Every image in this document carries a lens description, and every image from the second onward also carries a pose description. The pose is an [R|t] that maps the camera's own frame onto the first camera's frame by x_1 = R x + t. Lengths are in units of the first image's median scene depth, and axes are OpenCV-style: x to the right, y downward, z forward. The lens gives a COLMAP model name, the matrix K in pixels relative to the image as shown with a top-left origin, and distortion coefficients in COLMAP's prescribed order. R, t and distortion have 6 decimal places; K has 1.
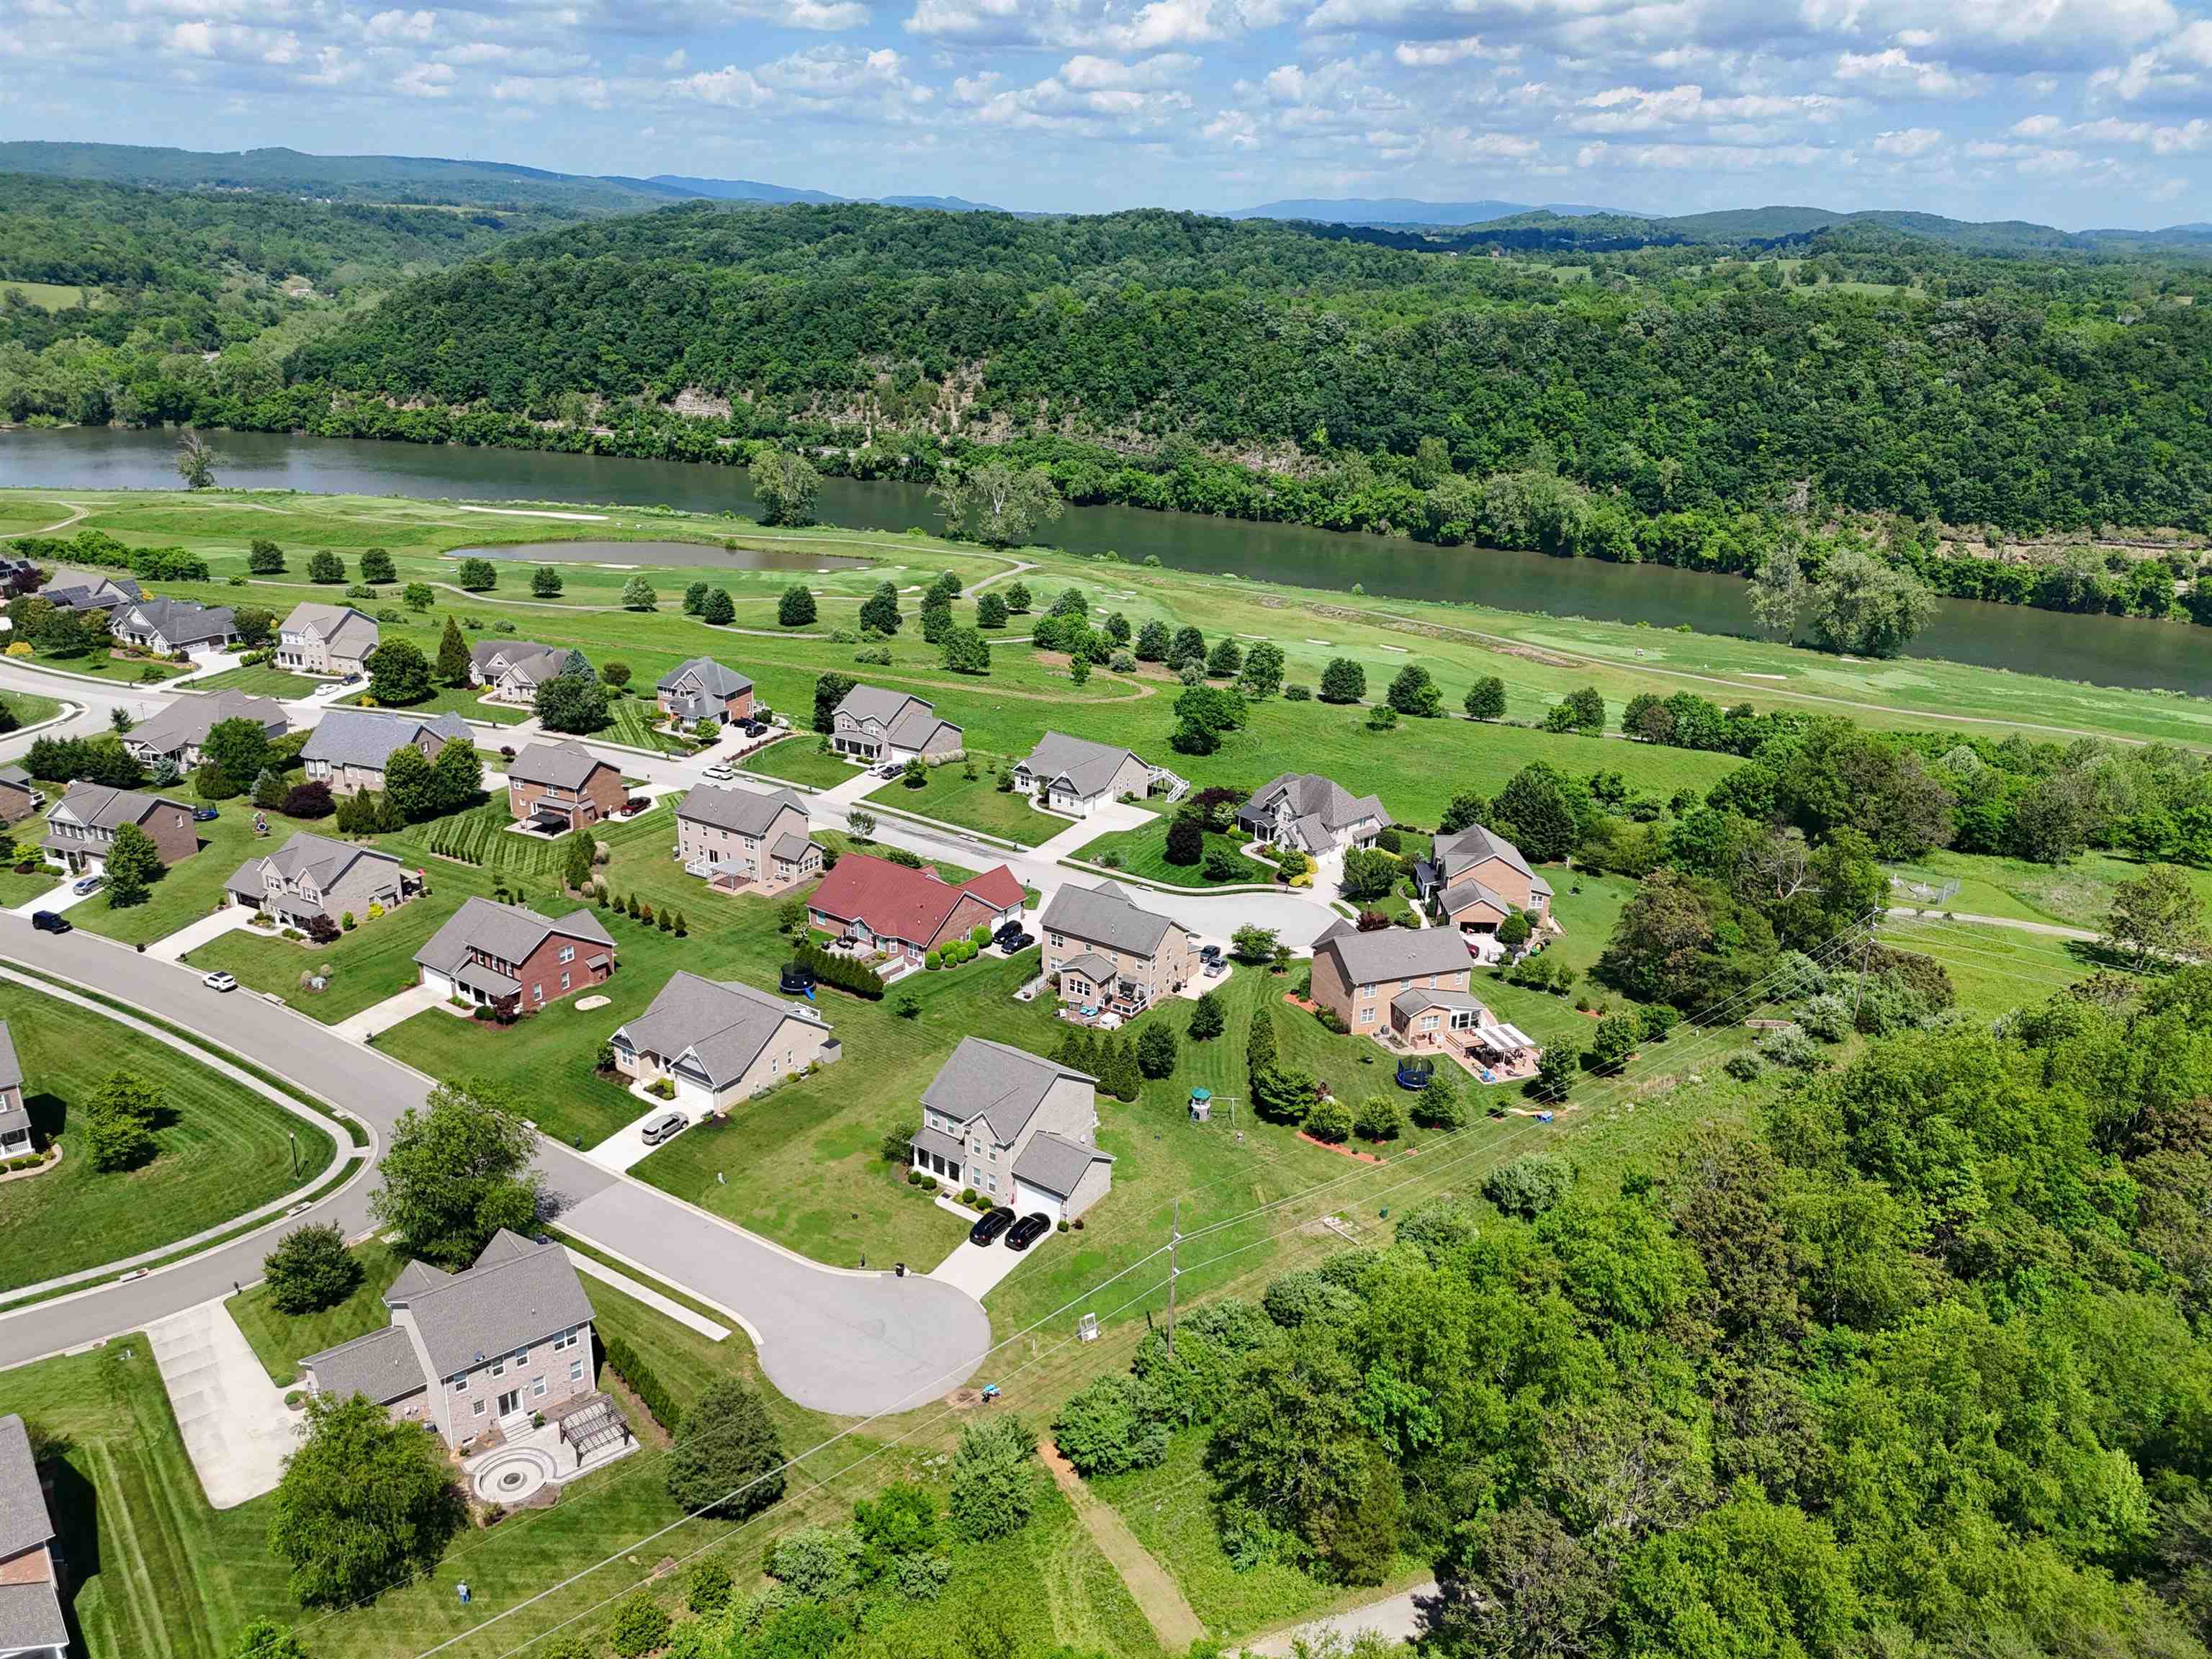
lens RADIAL K [[1638.2, 0, 1125.1], [0, 1638.2, 820.5], [0, 0, 1]] dist [0.066914, -0.066054]
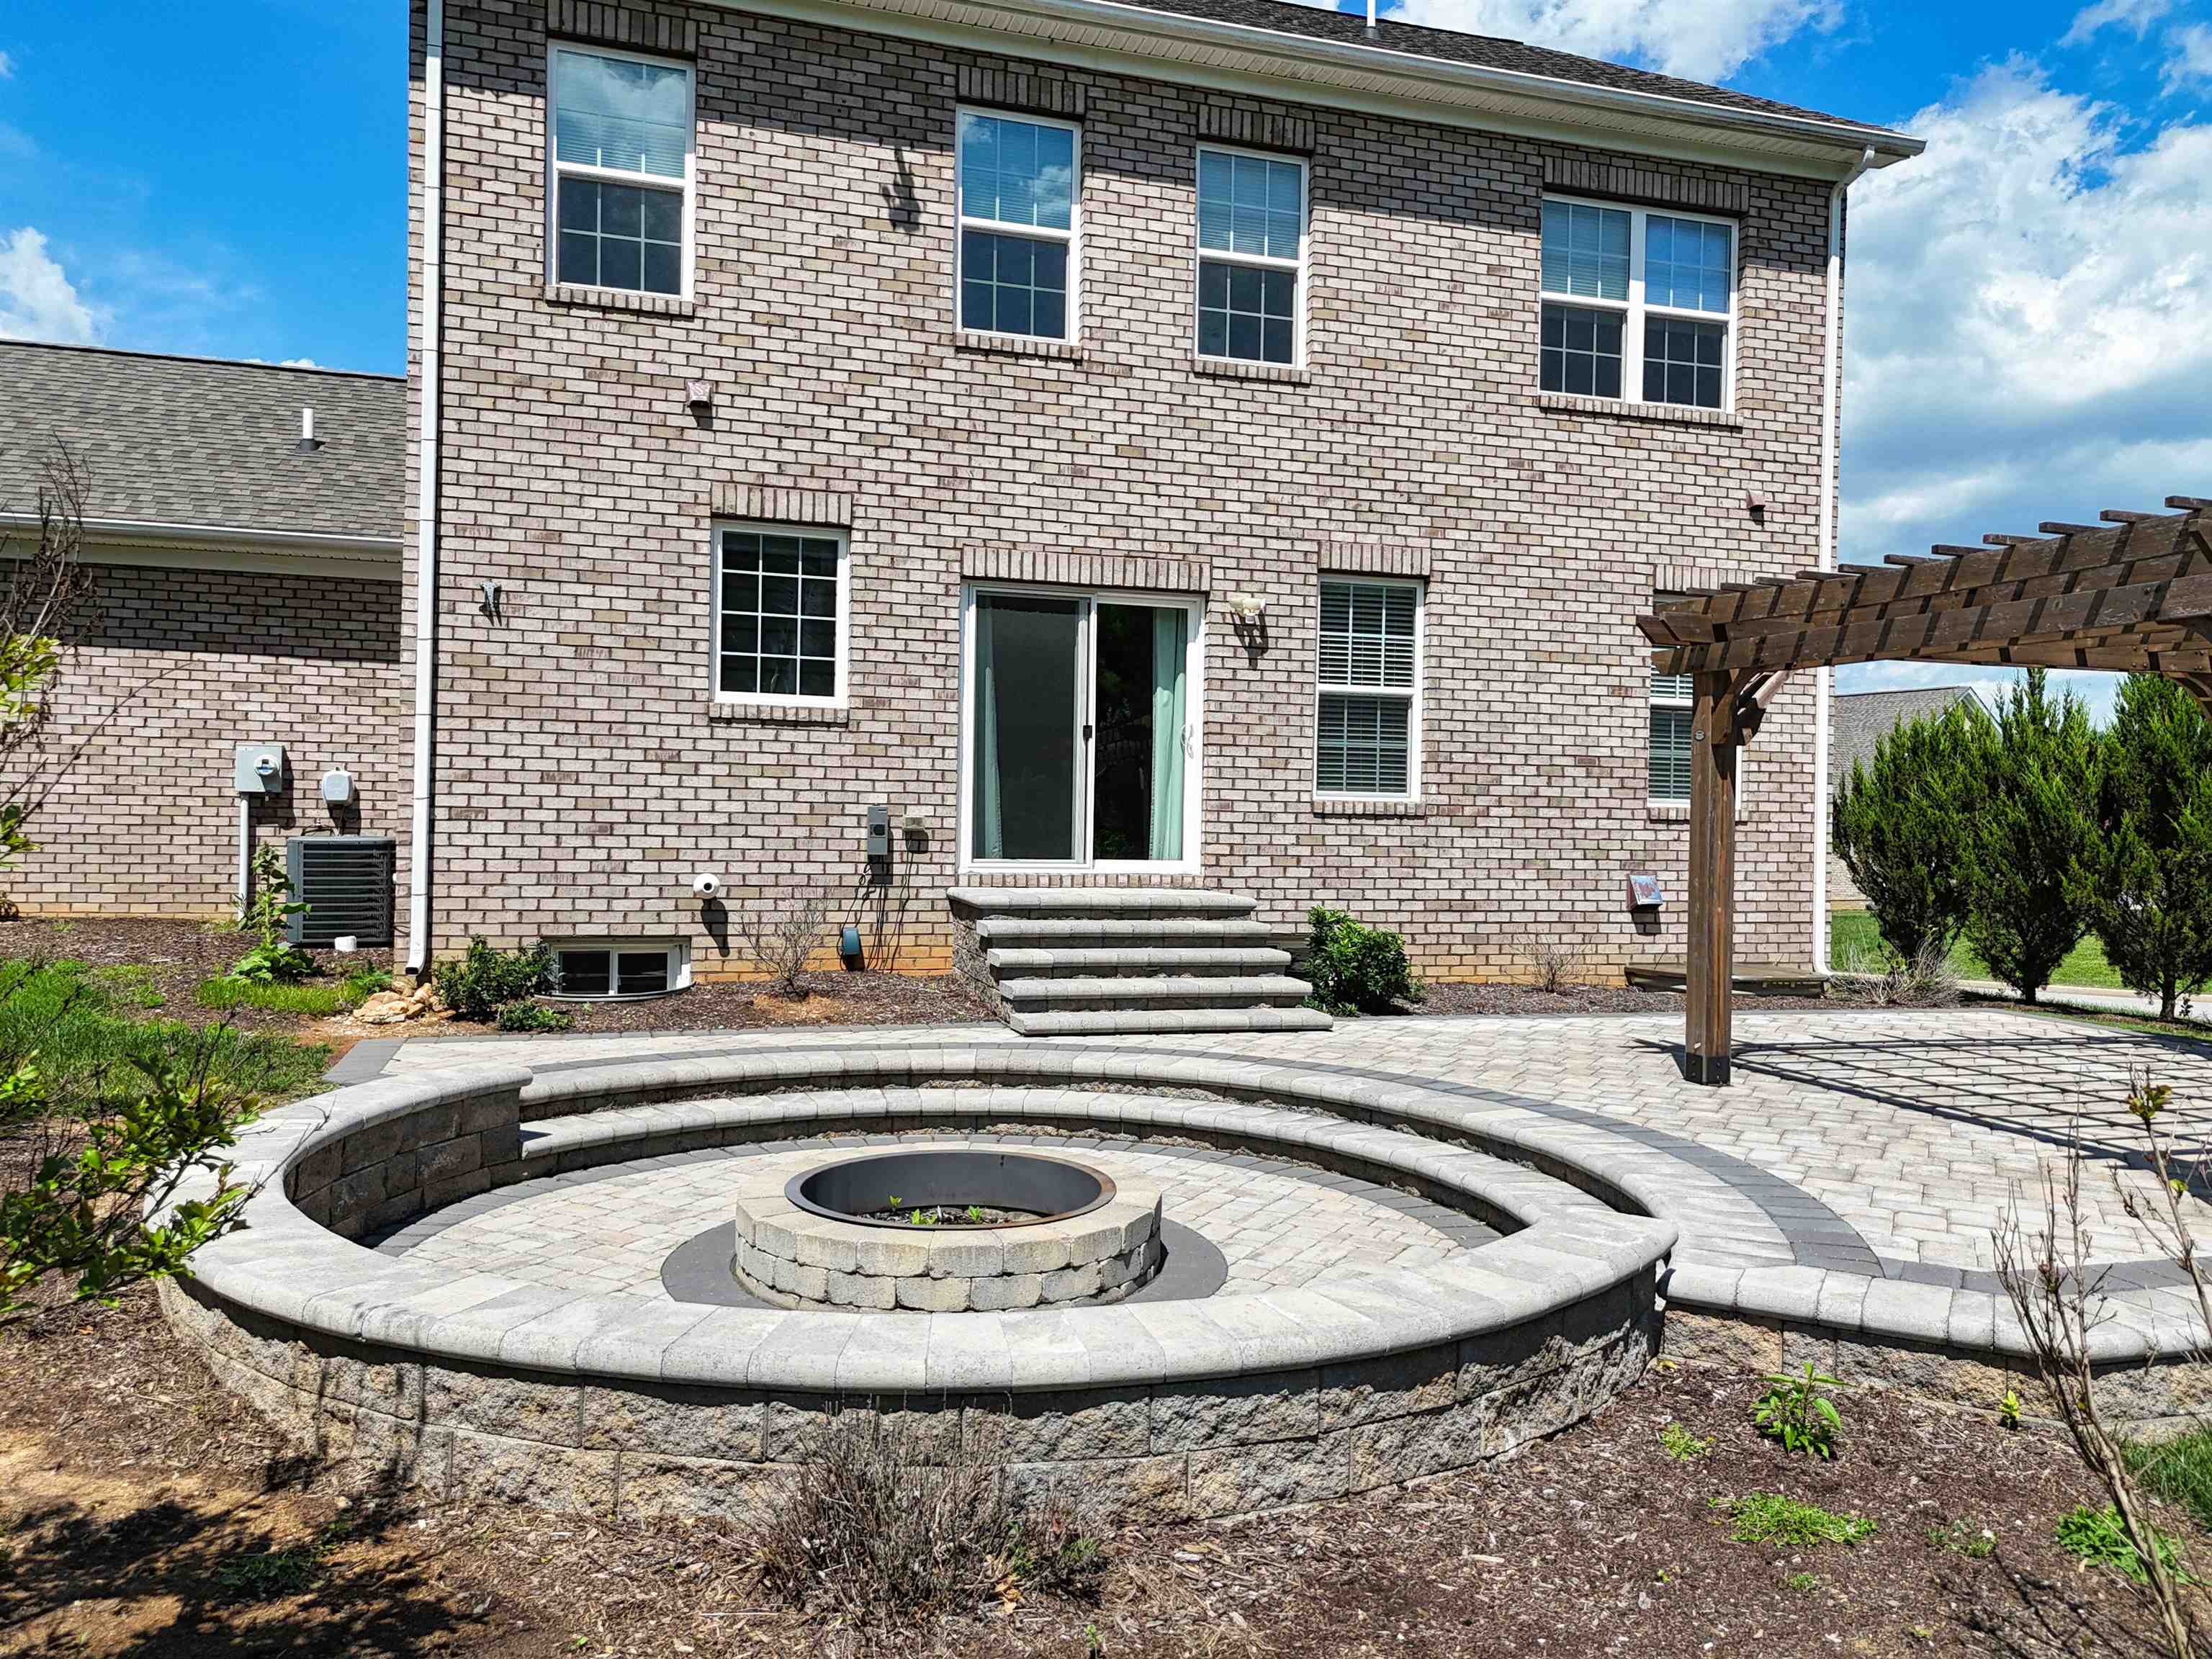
lens RADIAL K [[1638.2, 0, 1142.6], [0, 1638.2, 865.7], [0, 0, 1]] dist [0.066914, -0.066054]
pose [[0.920245, -0.016369, -0.391000, -0.208265], [-0.116137, 0.942691, -0.312803, 0.244336], [0.373712, 0.333265, 0.865606, 0.580177]]
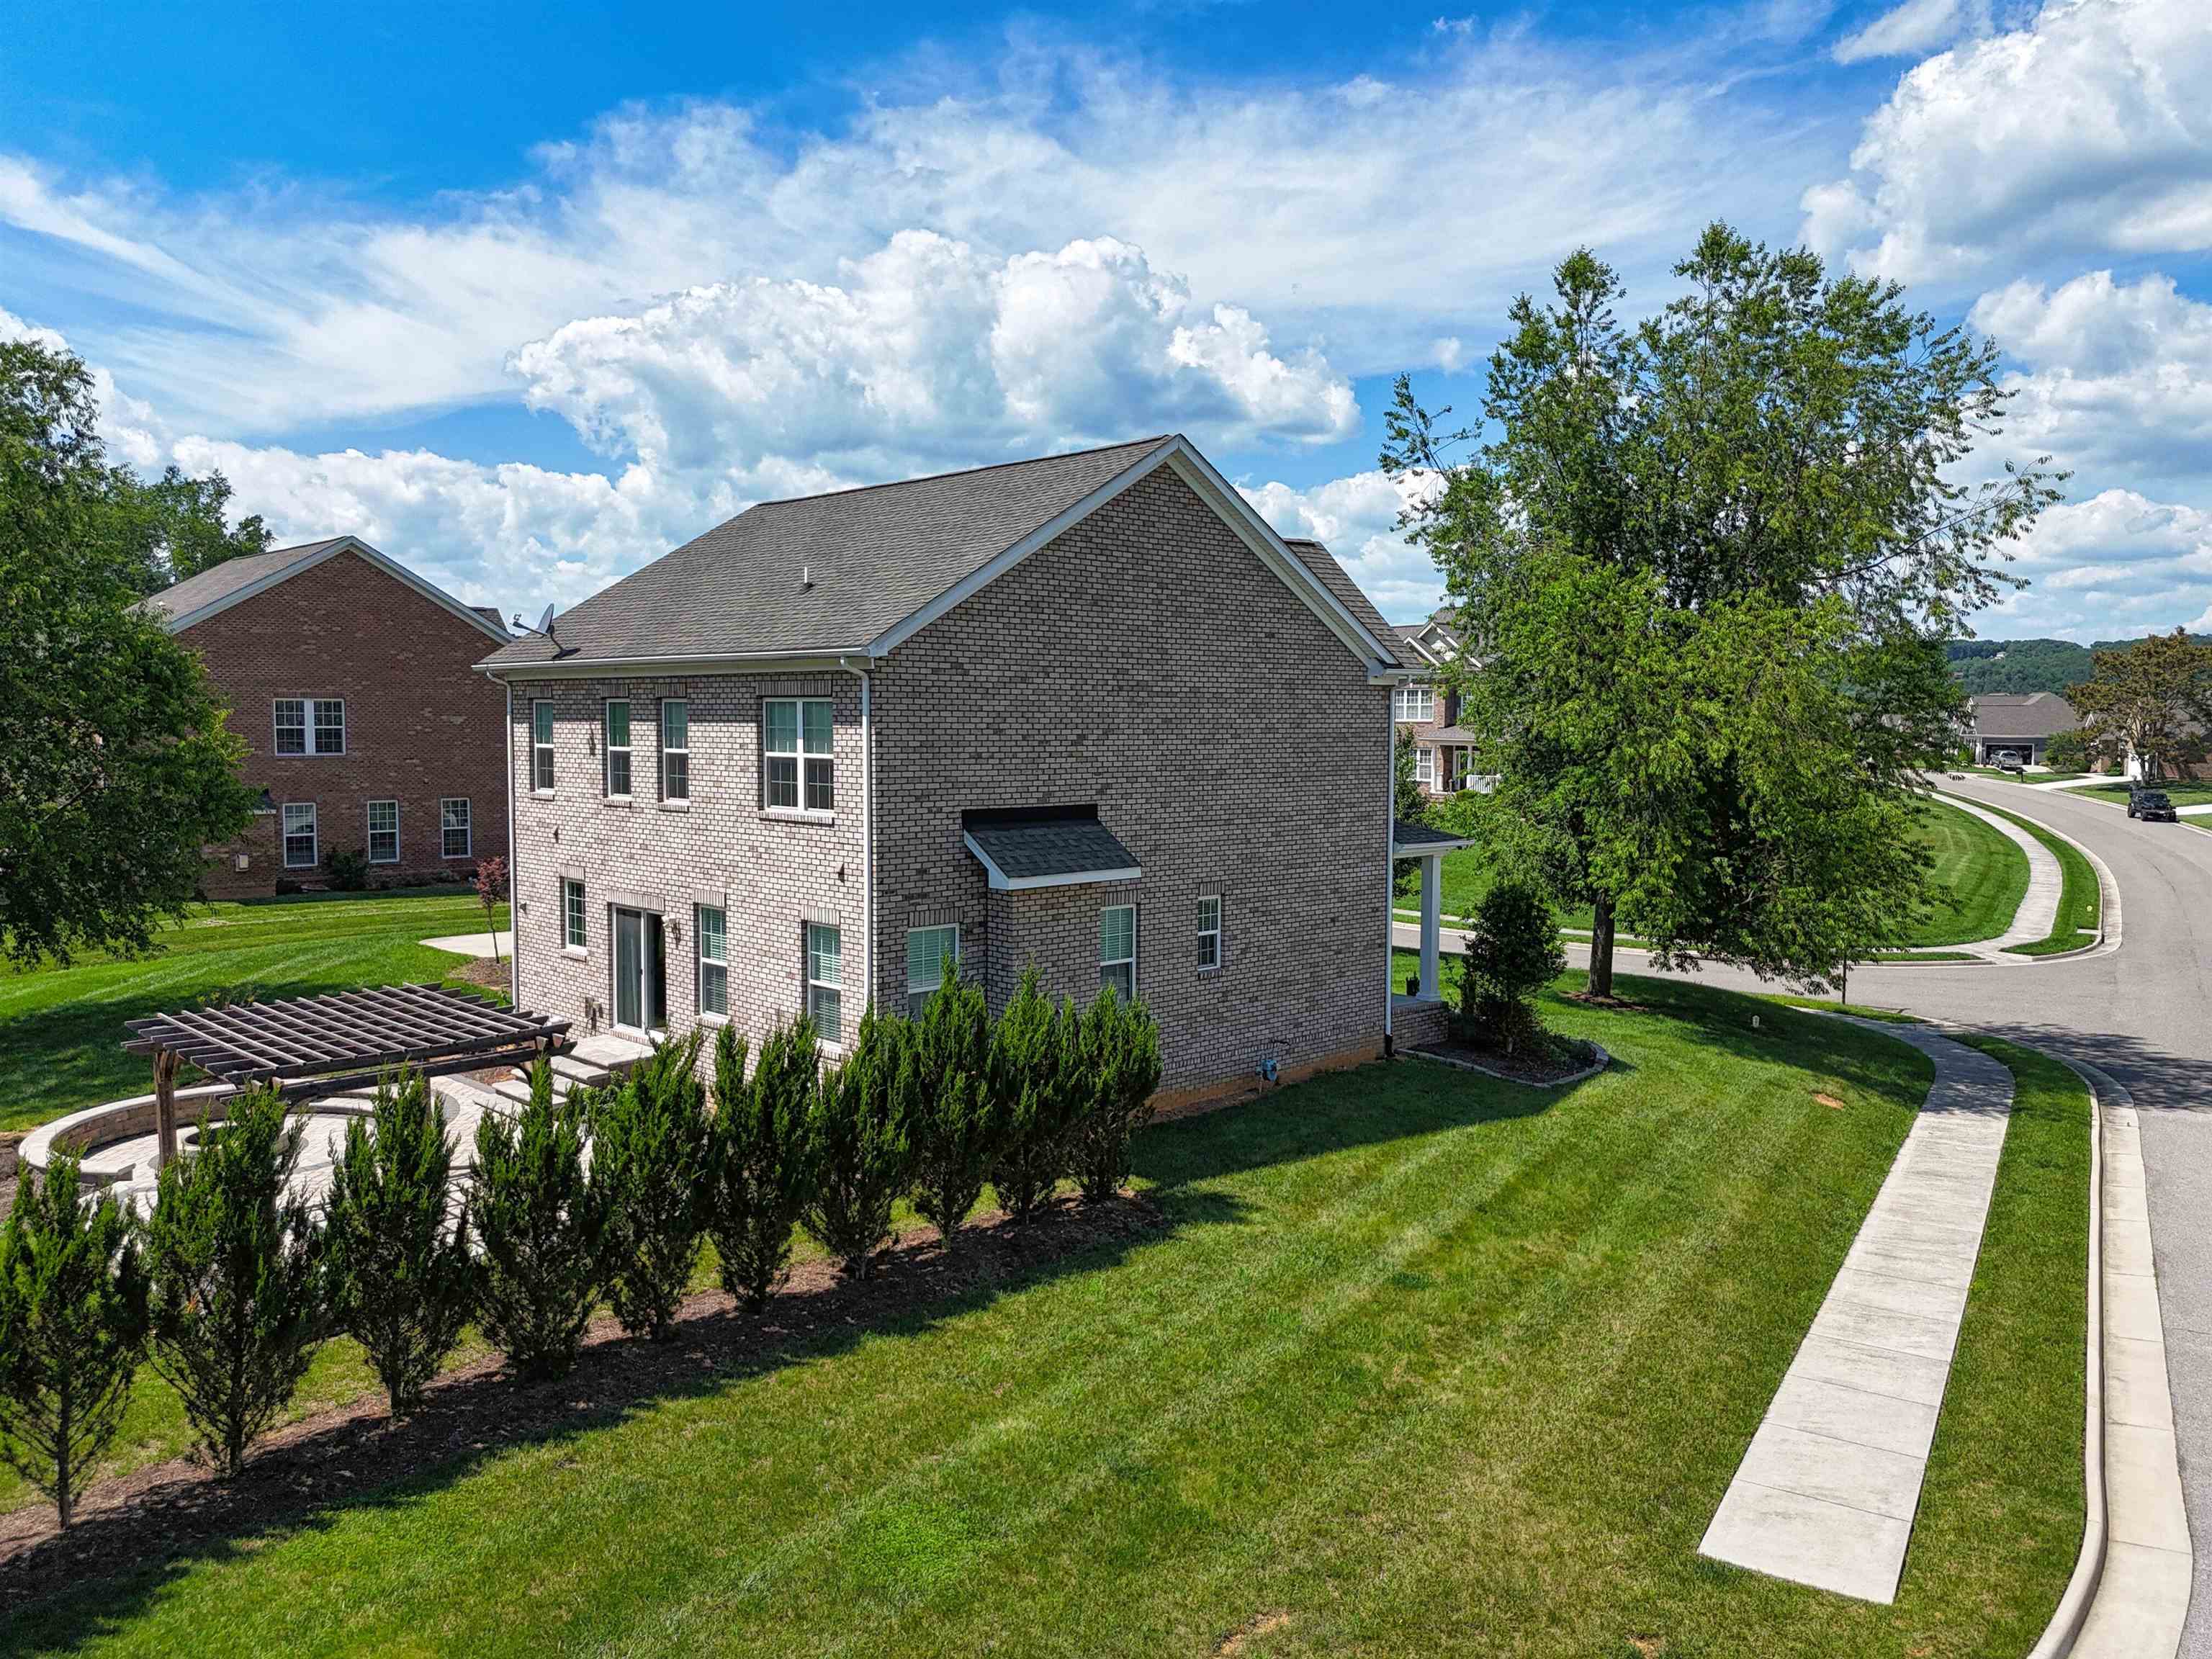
lens RADIAL K [[1638.2, 0, 1106.3], [0, 1638.2, 842.5], [0, 0, 1]] dist [0.066914, -0.066054]
pose [[0.061753, 0.039397, -0.997314, -0.100413], [-0.347469, 0.937563, 0.015521, 0.196347], [0.935656, 0.345577, 0.071586, 0.651789]]
